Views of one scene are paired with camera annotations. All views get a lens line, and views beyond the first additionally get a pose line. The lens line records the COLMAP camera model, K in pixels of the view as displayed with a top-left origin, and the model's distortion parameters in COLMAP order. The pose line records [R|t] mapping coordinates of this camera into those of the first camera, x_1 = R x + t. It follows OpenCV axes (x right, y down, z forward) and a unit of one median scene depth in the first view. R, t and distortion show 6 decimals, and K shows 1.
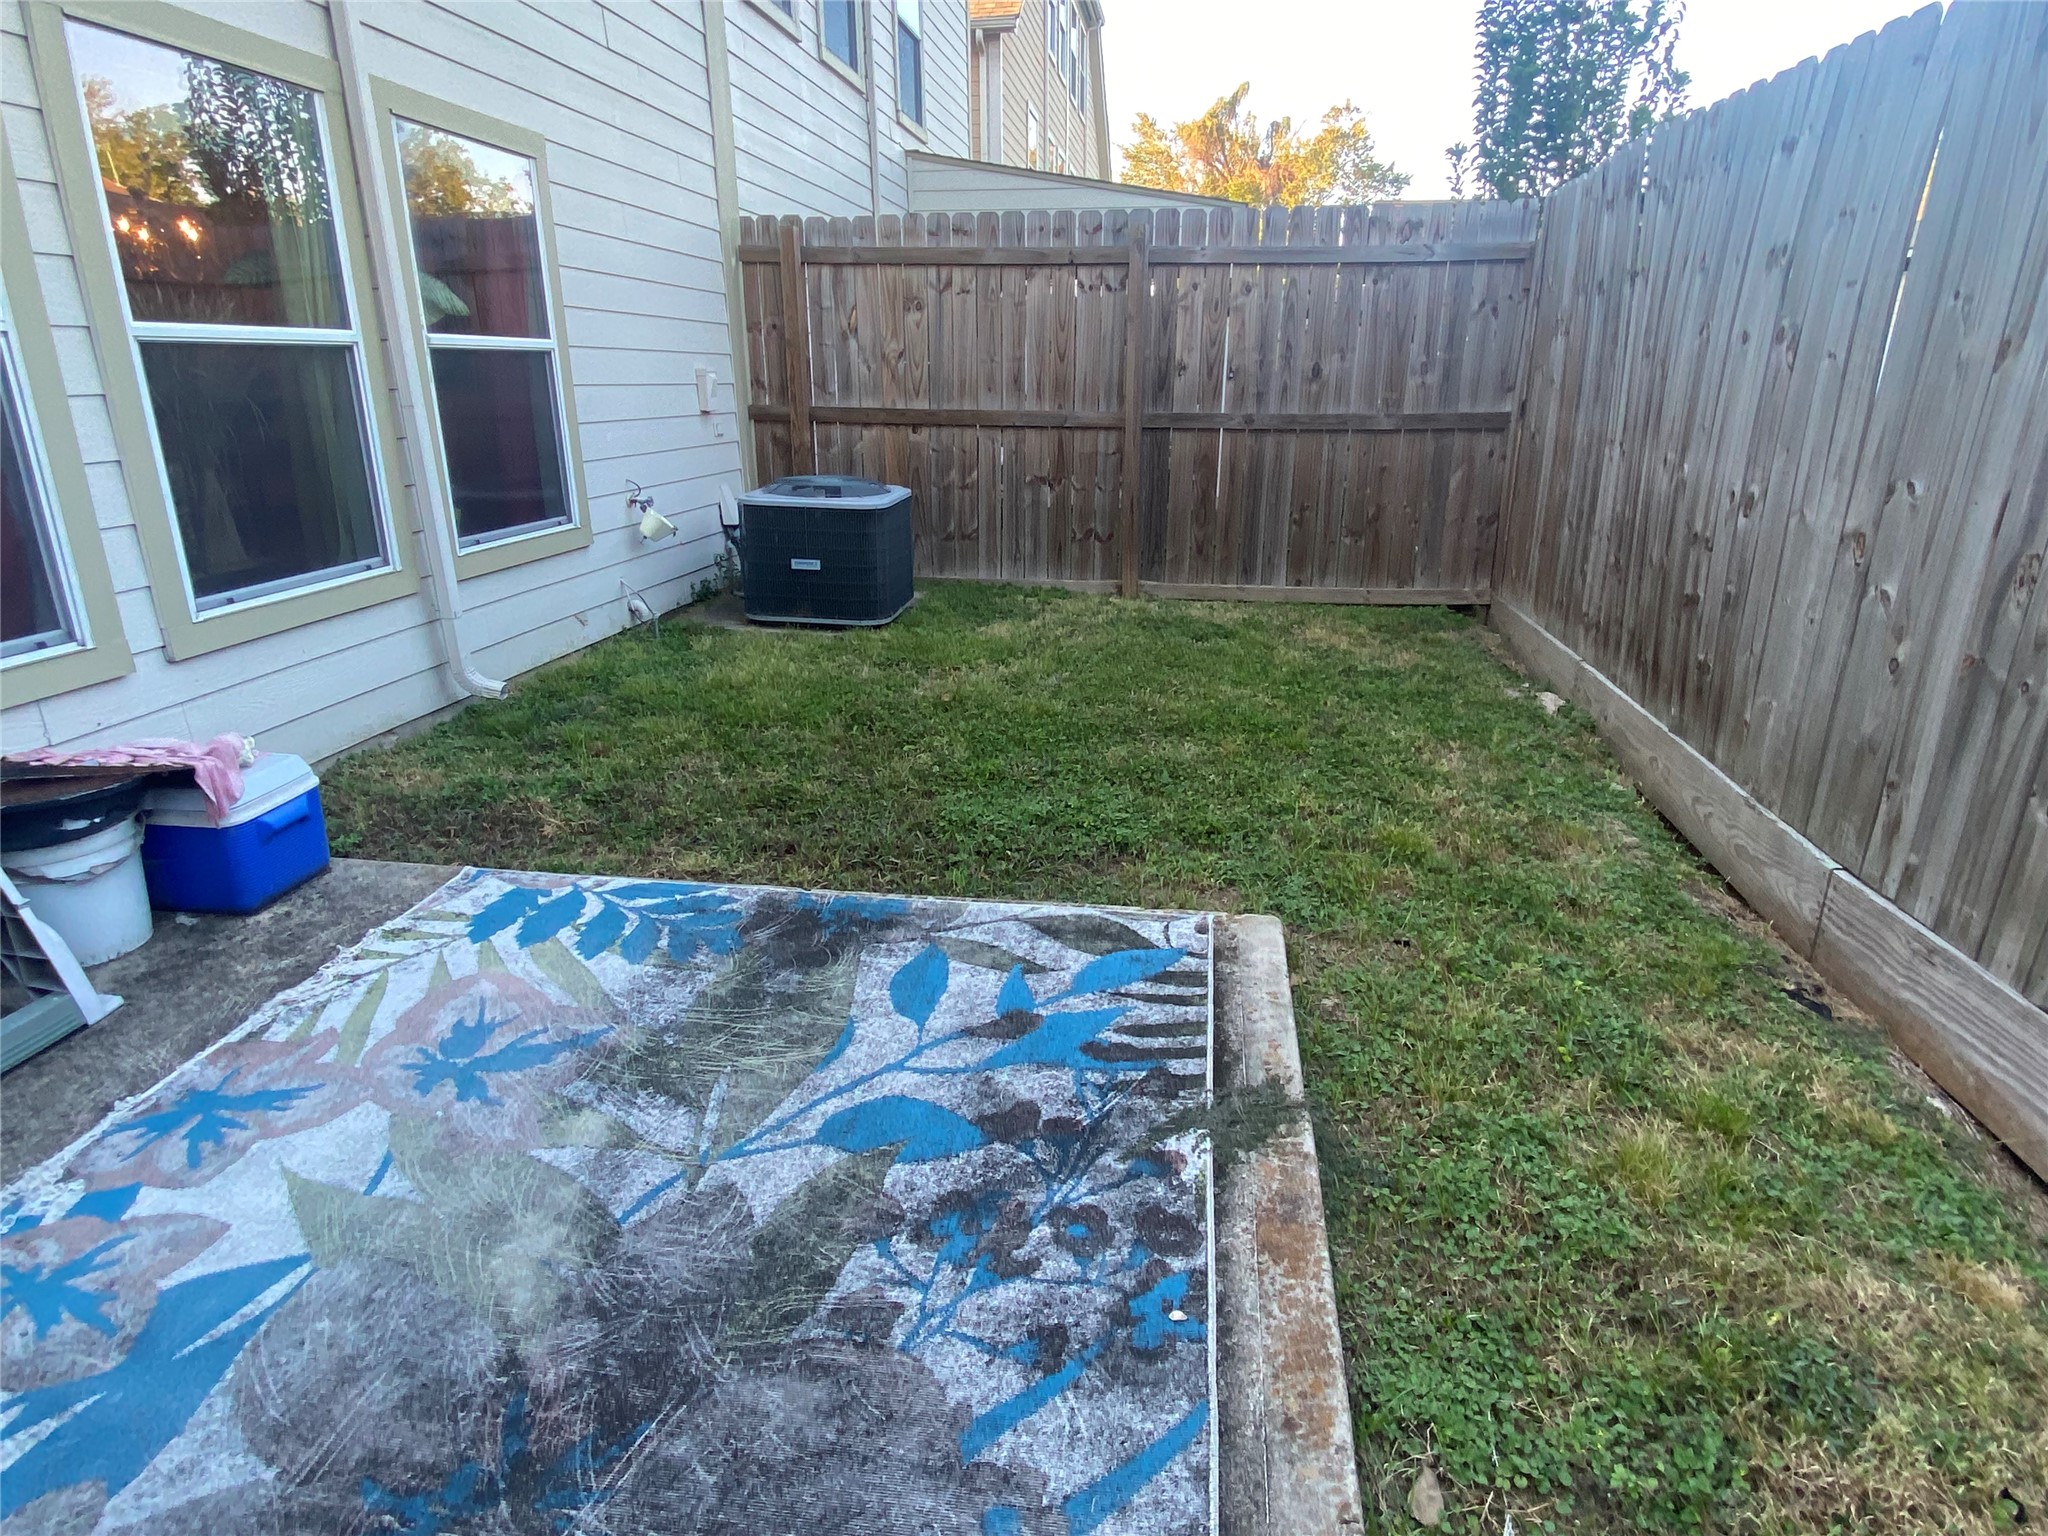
lens RADIAL K [[1173.1, 0, 1038.5], [0, 1173.1, 769.8], [0, 0, 1]] dist [0.035772, -0.035329]
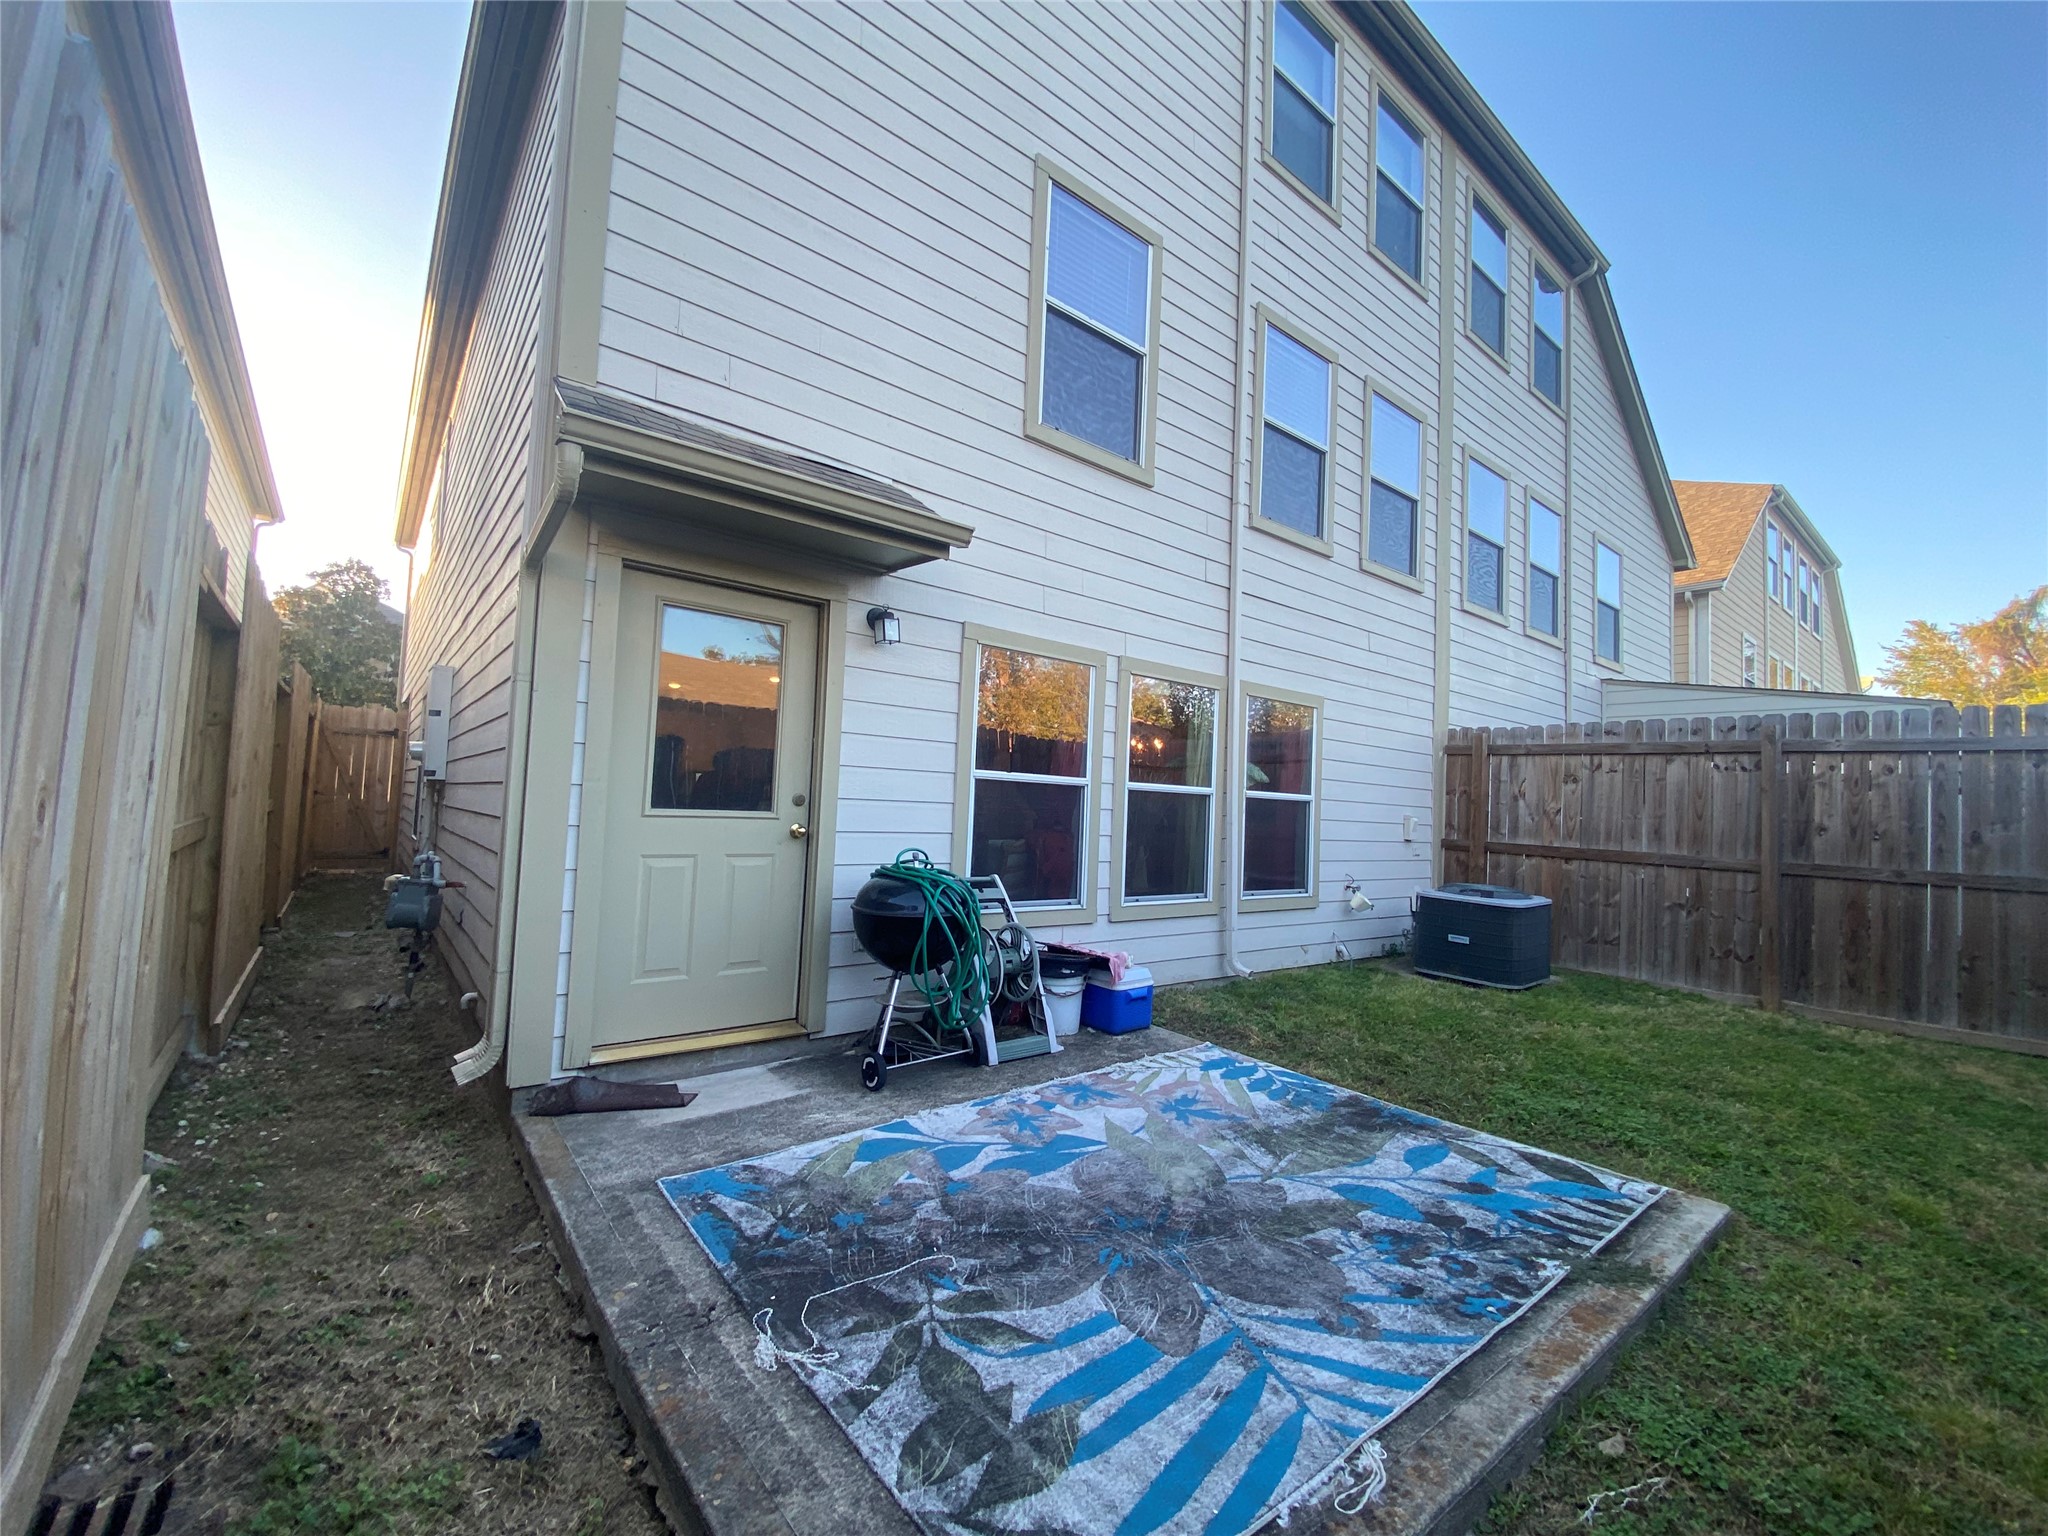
lens RADIAL K [[841.9, 0, 1007.0], [0, 841.9, 749.6], [0, 0, 1]] dist [-0.003296, -0.003857]
pose [[0.724174, -0.011594, -0.689520, 0.255933], [-0.261922, 0.920311, -0.290561, 0.131575], [0.637941, 0.391017, 0.663428, -0.348310]]
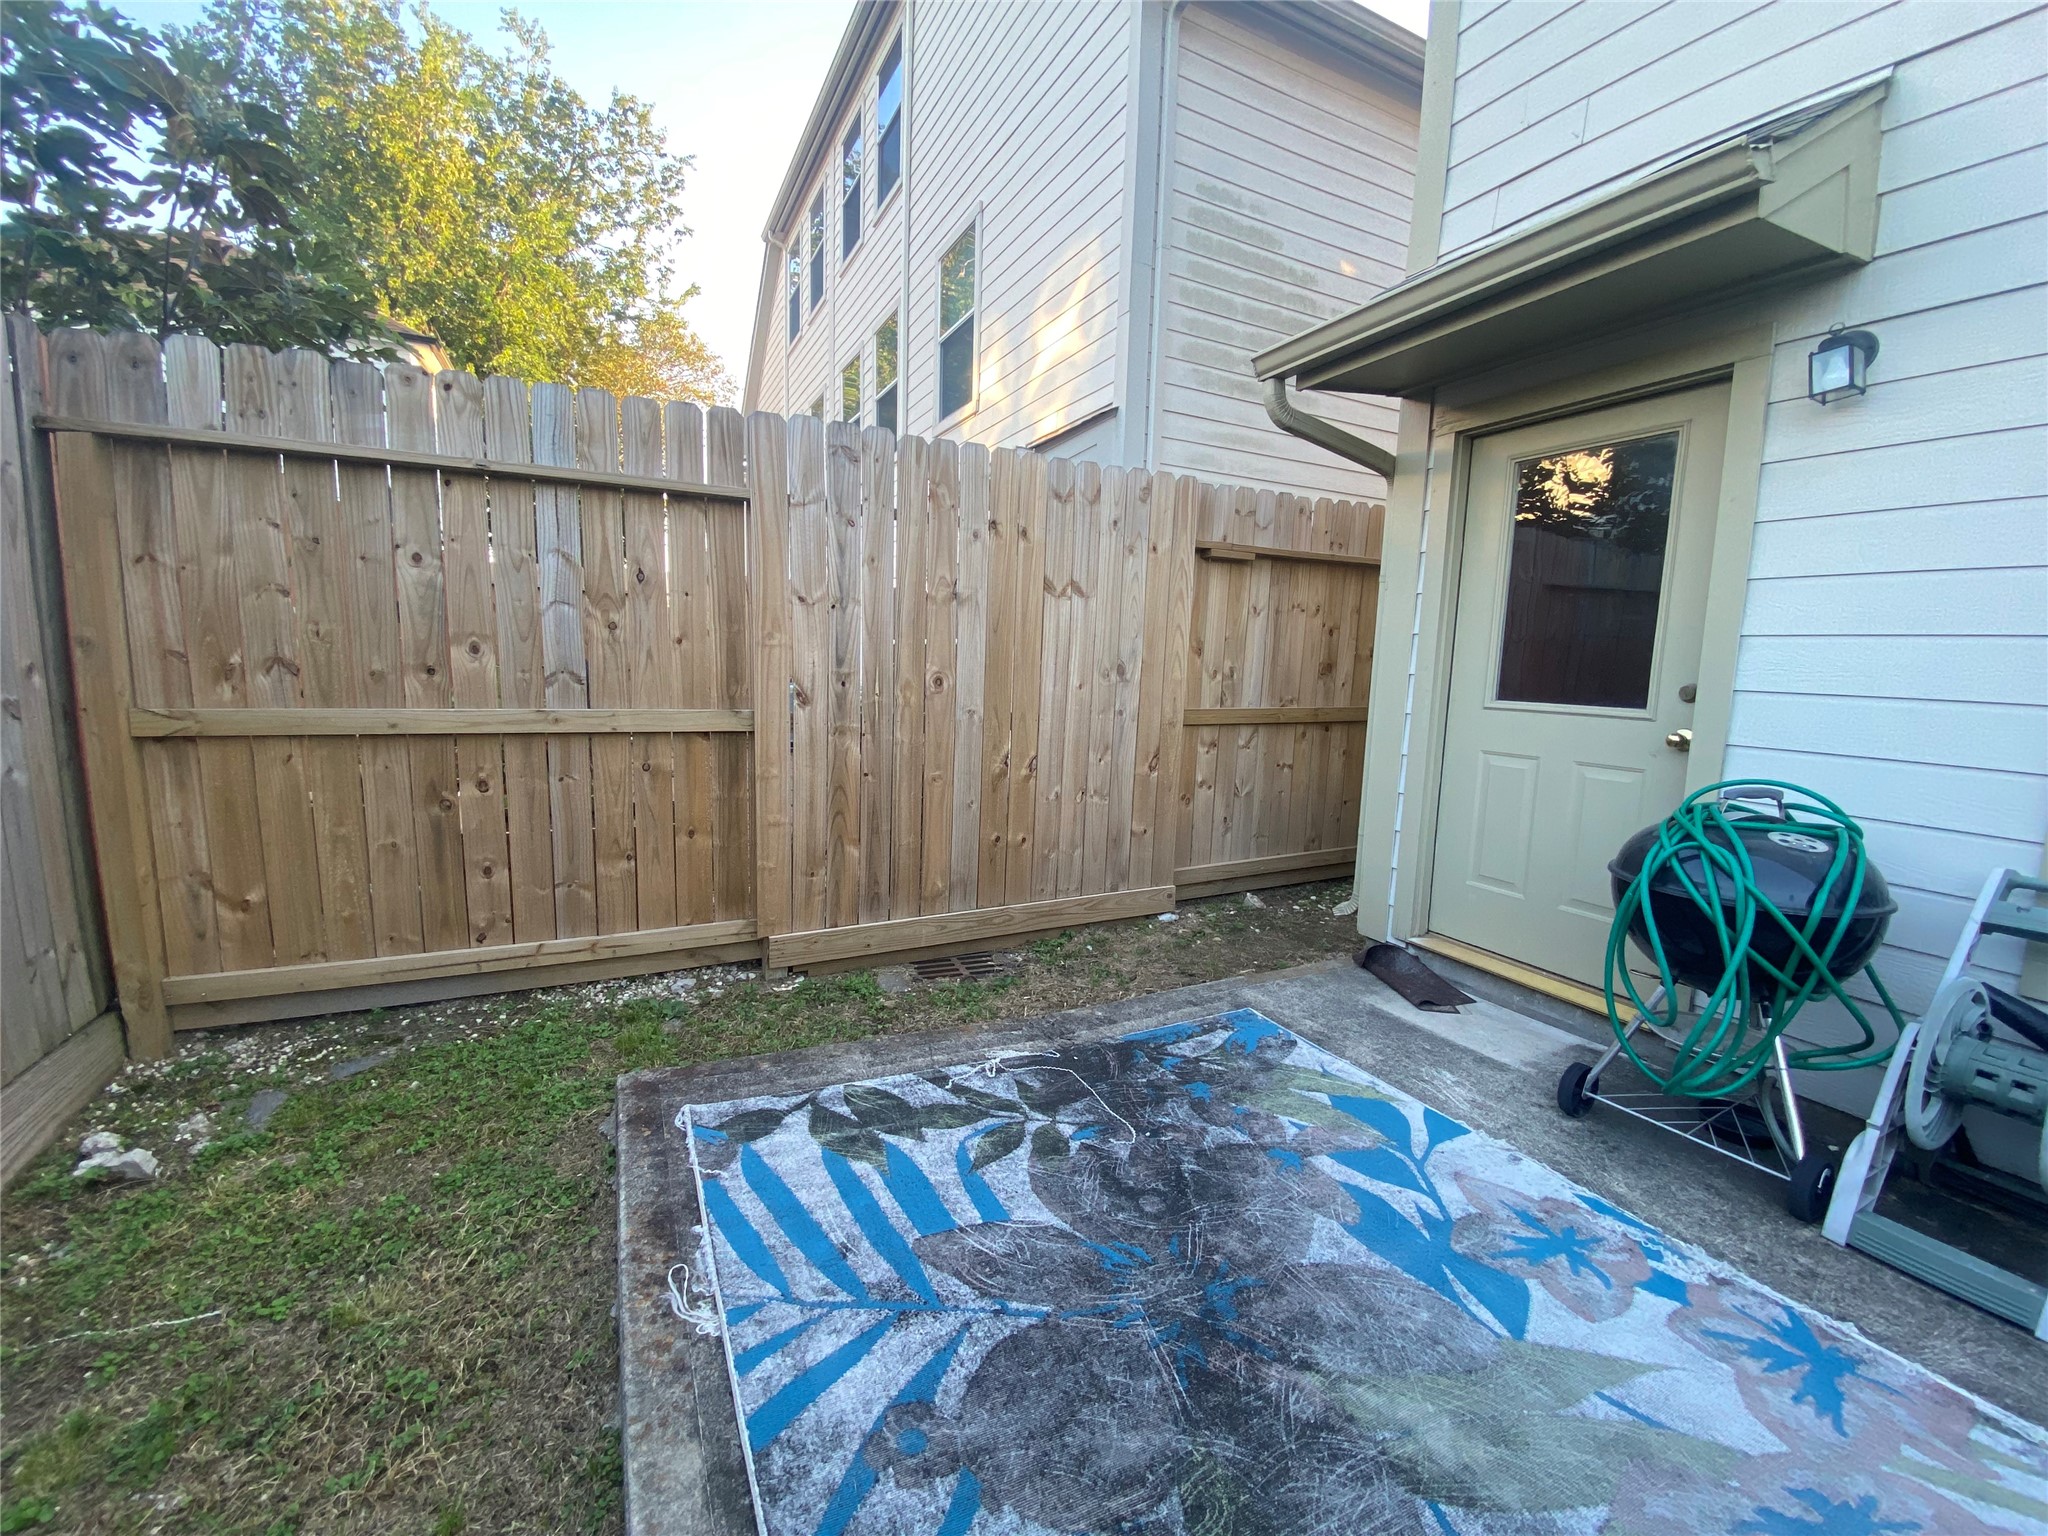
lens RADIAL K [[841.9, 0, 1034.0], [0, 841.9, 765.6], [0, 0, 1]] dist [-0.003296, -0.003857]
pose [[-0.812783, 0.051826, -0.580257, 0.171328], [-0.219078, 0.895732, 0.386872, -0.217323], [0.539805, 0.441564, -0.716681, 0.643363]]
